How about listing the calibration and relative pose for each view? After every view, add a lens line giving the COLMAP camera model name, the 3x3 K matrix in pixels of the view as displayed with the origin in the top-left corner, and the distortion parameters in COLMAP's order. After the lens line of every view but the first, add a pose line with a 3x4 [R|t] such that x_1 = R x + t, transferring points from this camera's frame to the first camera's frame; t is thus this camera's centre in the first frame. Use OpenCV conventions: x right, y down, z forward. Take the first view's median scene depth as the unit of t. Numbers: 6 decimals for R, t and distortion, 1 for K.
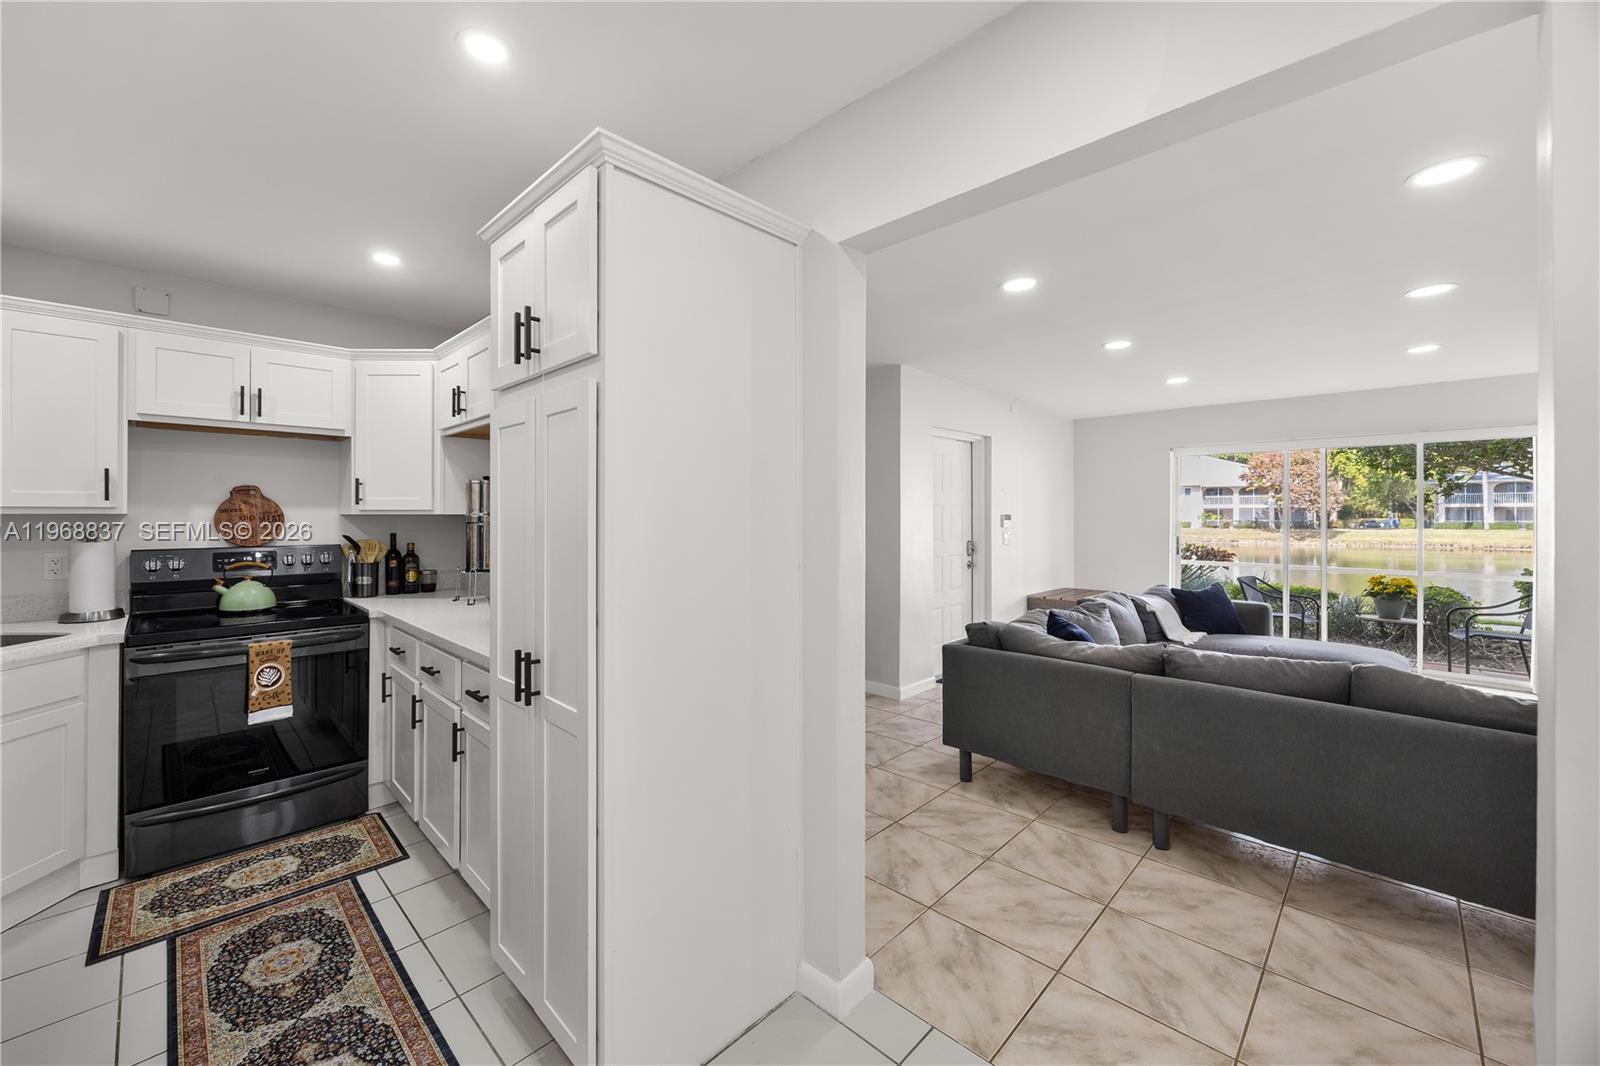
lens RADIAL K [[622.3, 0, 765.3], [0, 622.3, 512.4], [0, 0, 1]] dist [-0.002078, -0.000283]
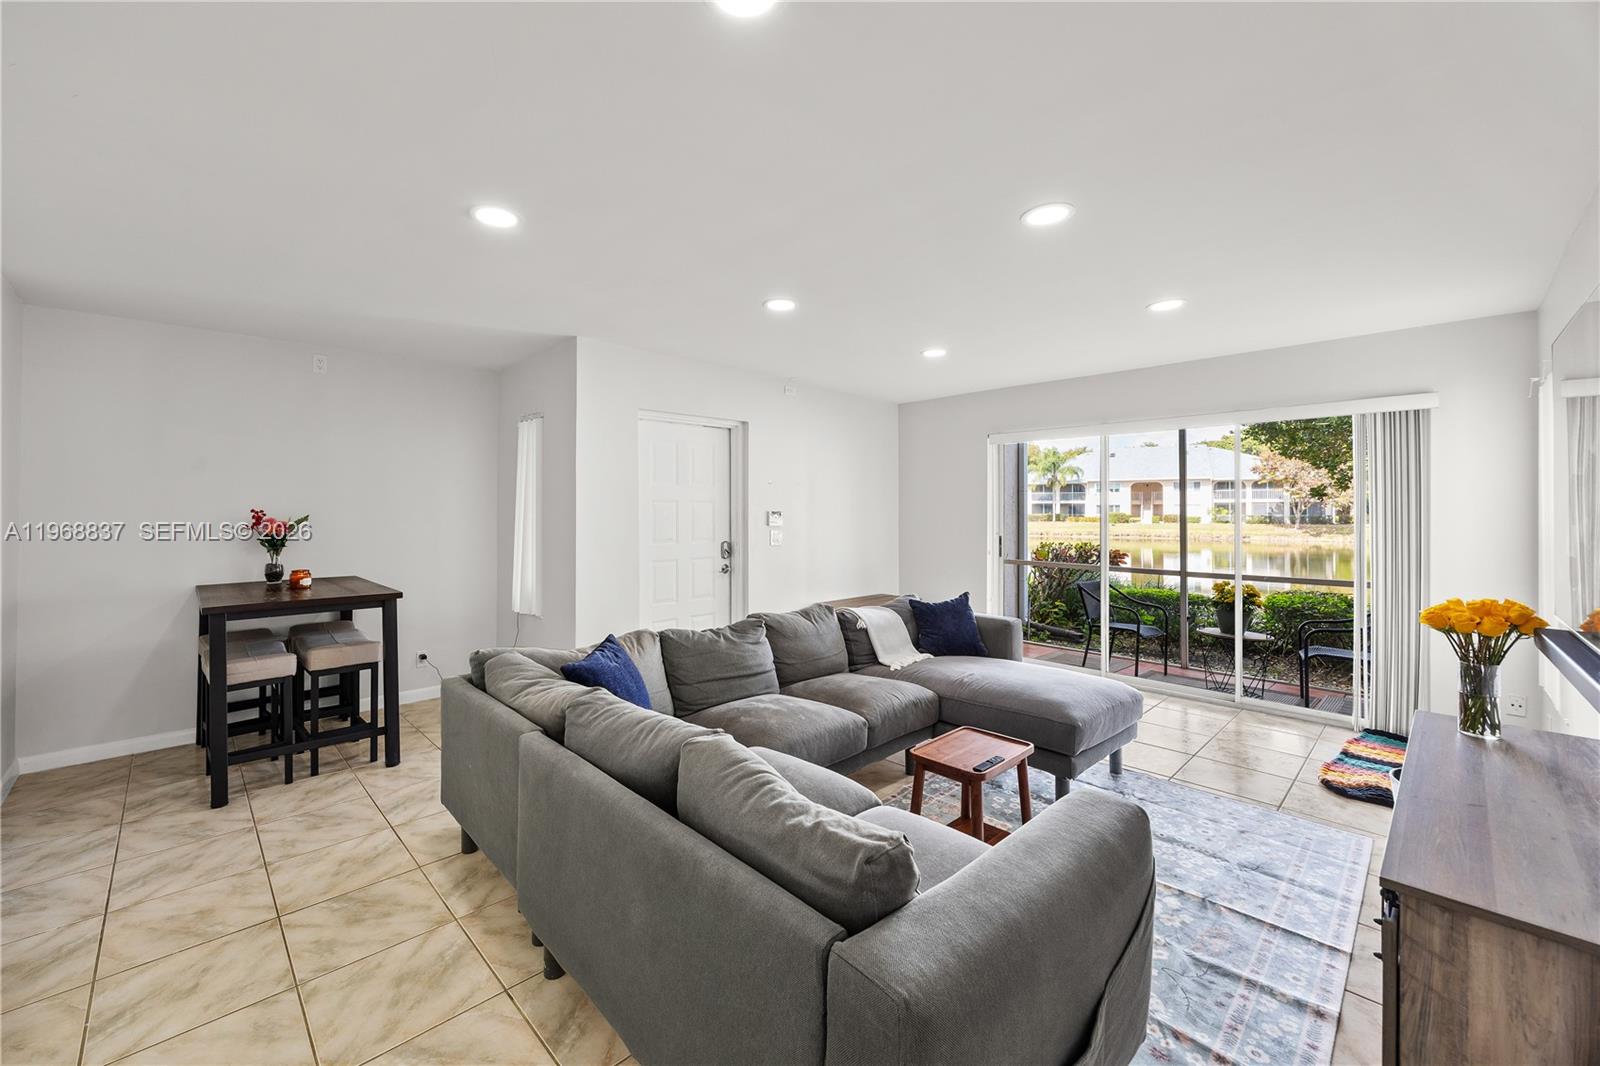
lens RADIAL K [[629.2, 0, 747.0], [0, 629.2, 505.1], [0, 0, 1]] dist [-0.002467, -0.000367]
pose [[0.999314, -0.001699, -0.036986, 0.495293], [0.001548, 0.999990, -0.004111, -0.002047], [0.036993, 0.004050, 0.999307, 0.152444]]
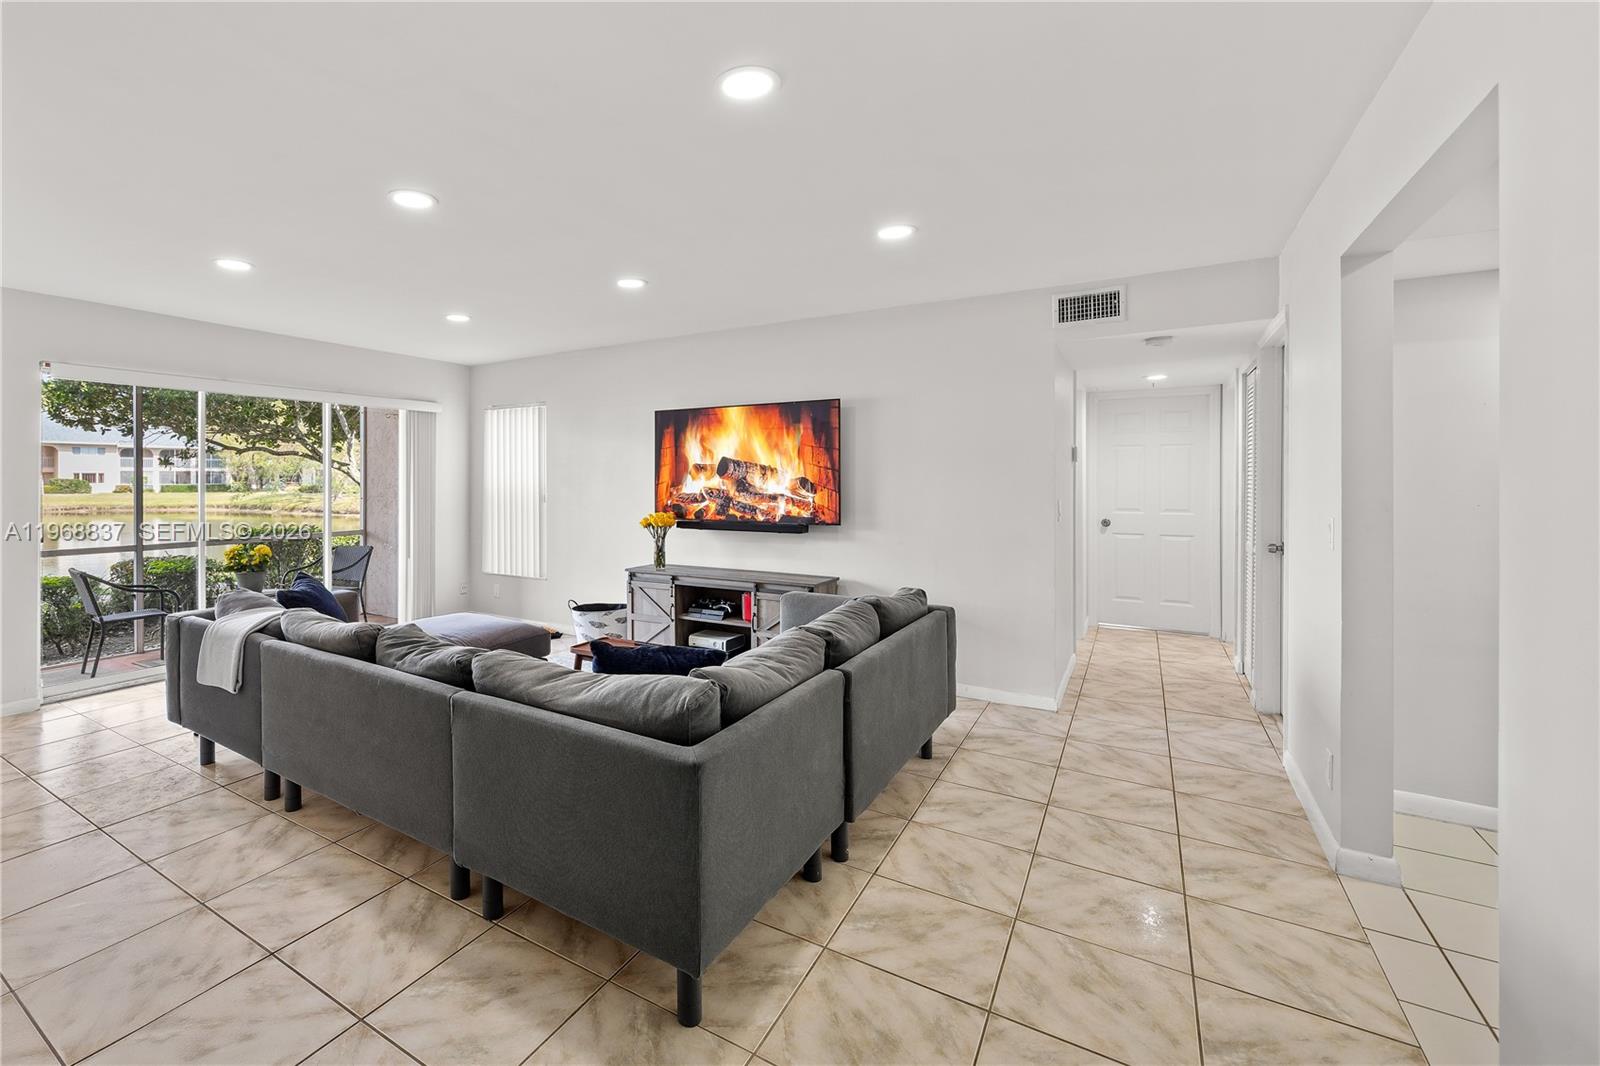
lens RADIAL K [[691.5, 0, 687.9], [0, 691.5, 484.0], [0, 0, 1]] dist [-0.001189, -0.000097]
pose [[-0.214740, -0.006692, 0.976648, -0.142025], [-0.004130, 0.999974, 0.005944, 0.006667], [-0.976662, -0.002757, -0.214762, 0.787460]]
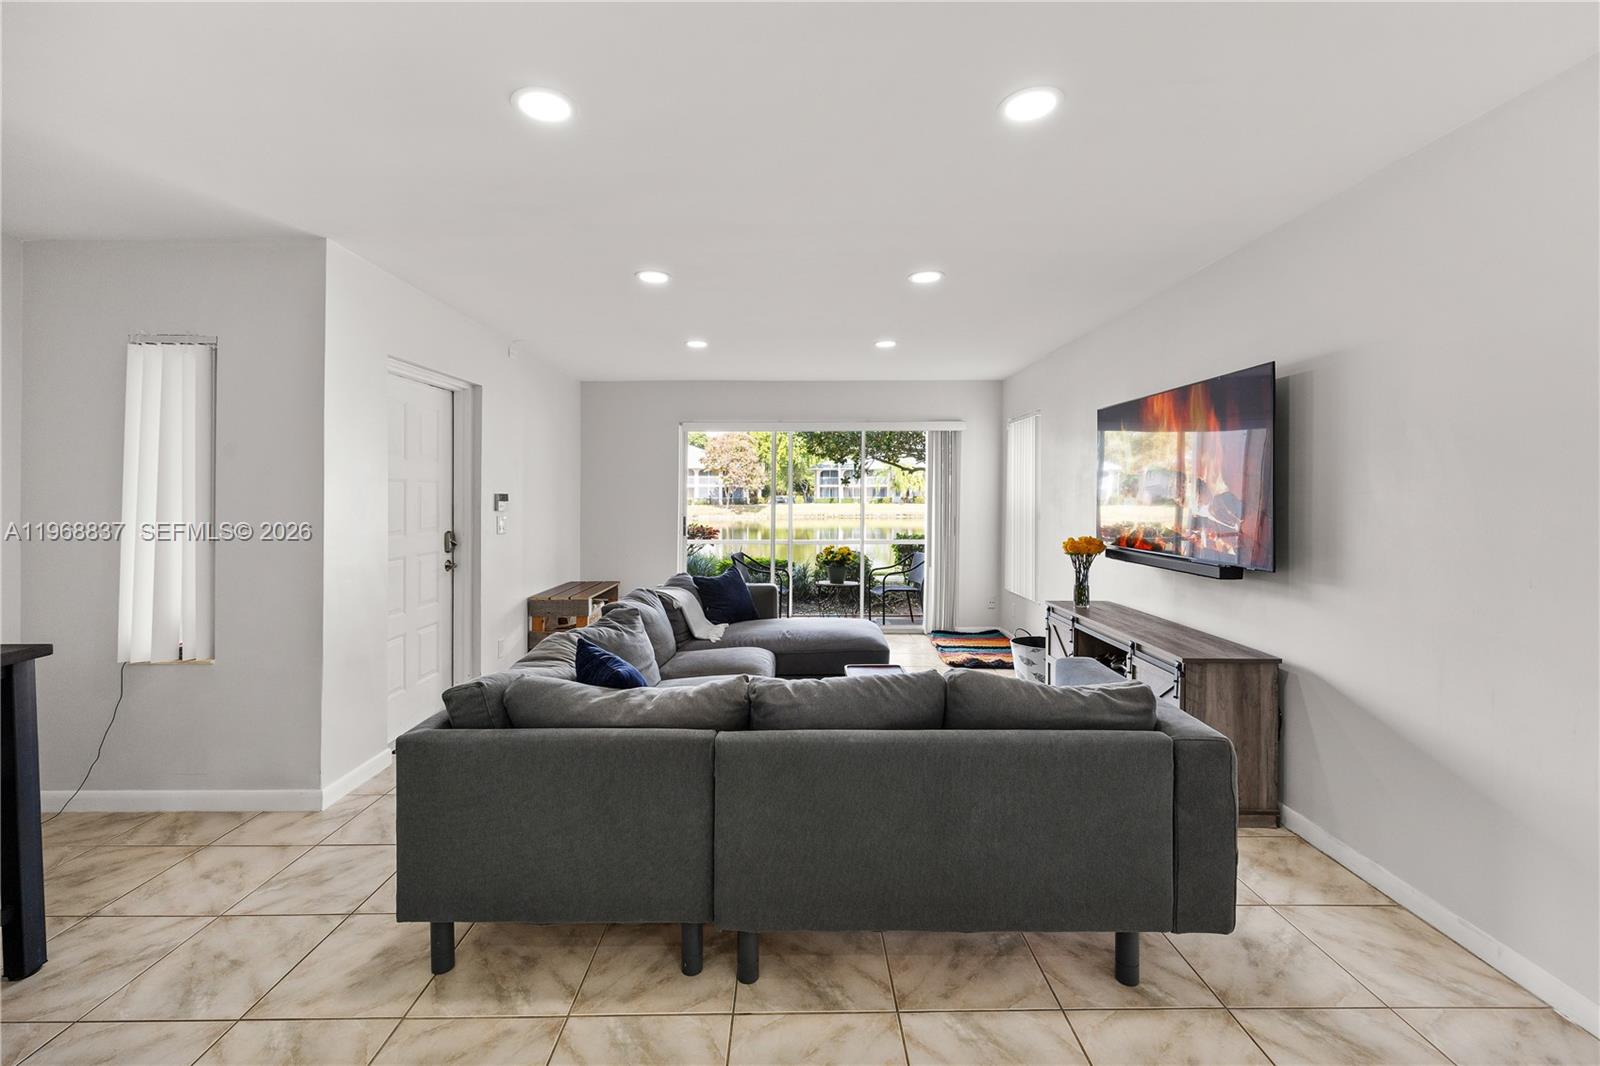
lens RADIAL K [[668.6, 0, 793.3], [0, 668.6, 484.9], [0, 0, 1]] dist [-0.000504, -0.000021]
pose [[0.699827, 0.007030, 0.714278, 0.077669], [-0.000673, 0.999958, -0.009183, 0.000159], [-0.714312, 0.005946, 0.699802, 0.246457]]
